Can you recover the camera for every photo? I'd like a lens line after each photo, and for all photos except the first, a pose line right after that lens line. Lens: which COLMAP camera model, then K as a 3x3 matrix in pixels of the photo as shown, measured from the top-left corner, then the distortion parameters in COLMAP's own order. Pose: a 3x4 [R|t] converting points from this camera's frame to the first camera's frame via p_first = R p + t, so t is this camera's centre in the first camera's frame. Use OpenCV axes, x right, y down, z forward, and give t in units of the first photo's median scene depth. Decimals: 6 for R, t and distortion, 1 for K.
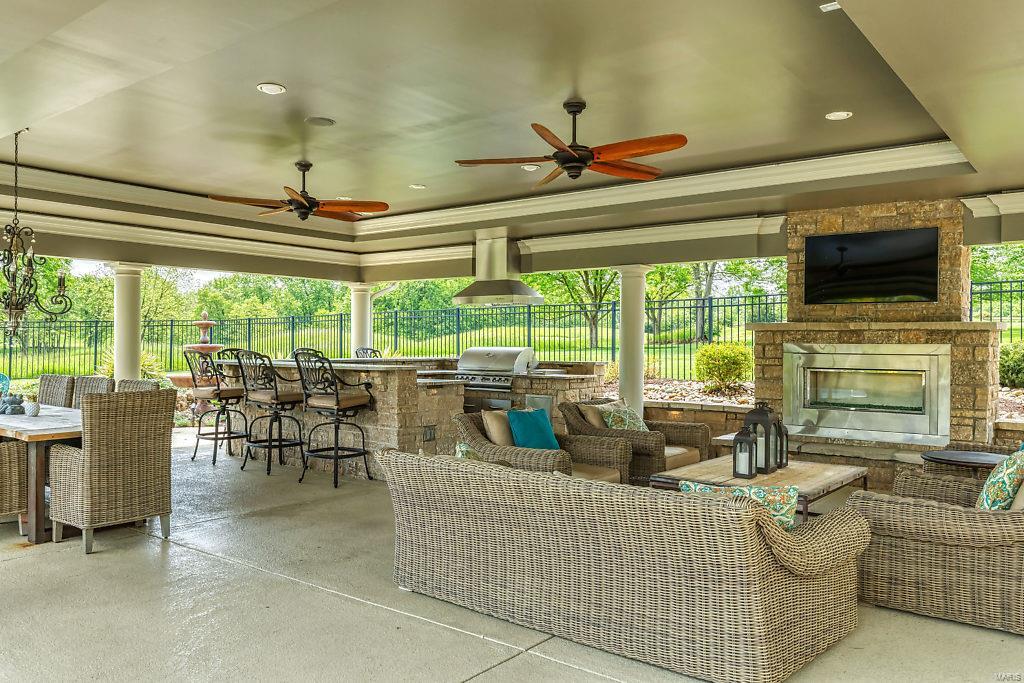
lens RADIAL K [[761.8, 0, 516.0], [0, 761.8, 339.7], [0, 0, 1]] dist [0.011676, -0.013528]
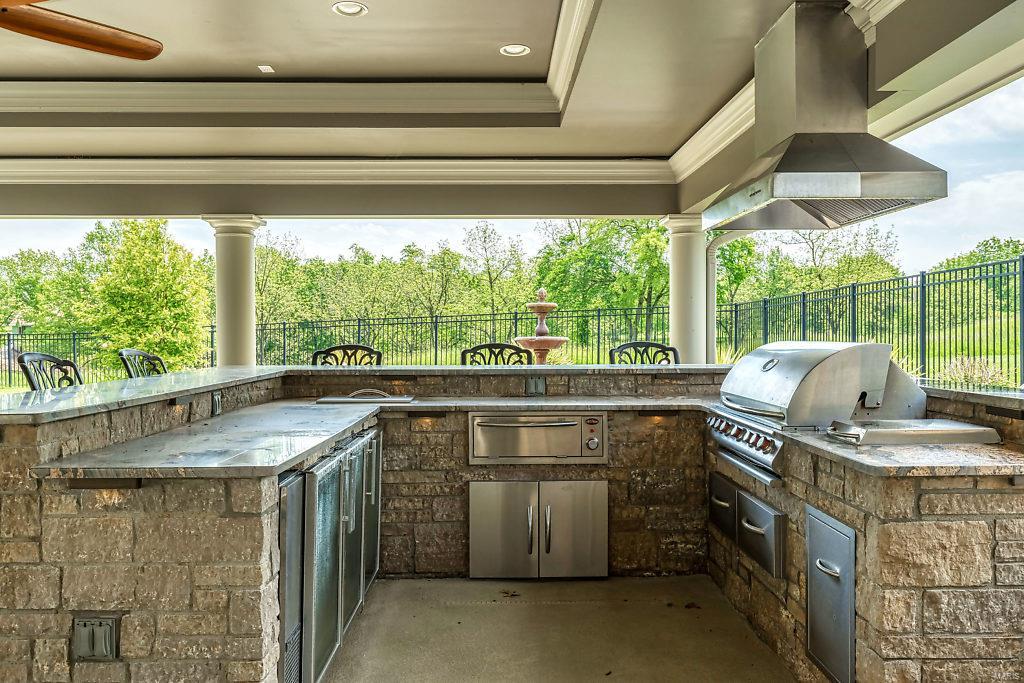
lens RADIAL K [[833.8, 0, 513.4], [0, 833.8, 339.7], [0, 0, 1]] dist [0.007637, 0.001383]
pose [[0.618012, -0.003562, -0.786160, 0.202638], [0.016775, 0.999822, 0.008657, 0.002432], [0.785989, -0.018538, 0.617962, 0.725211]]
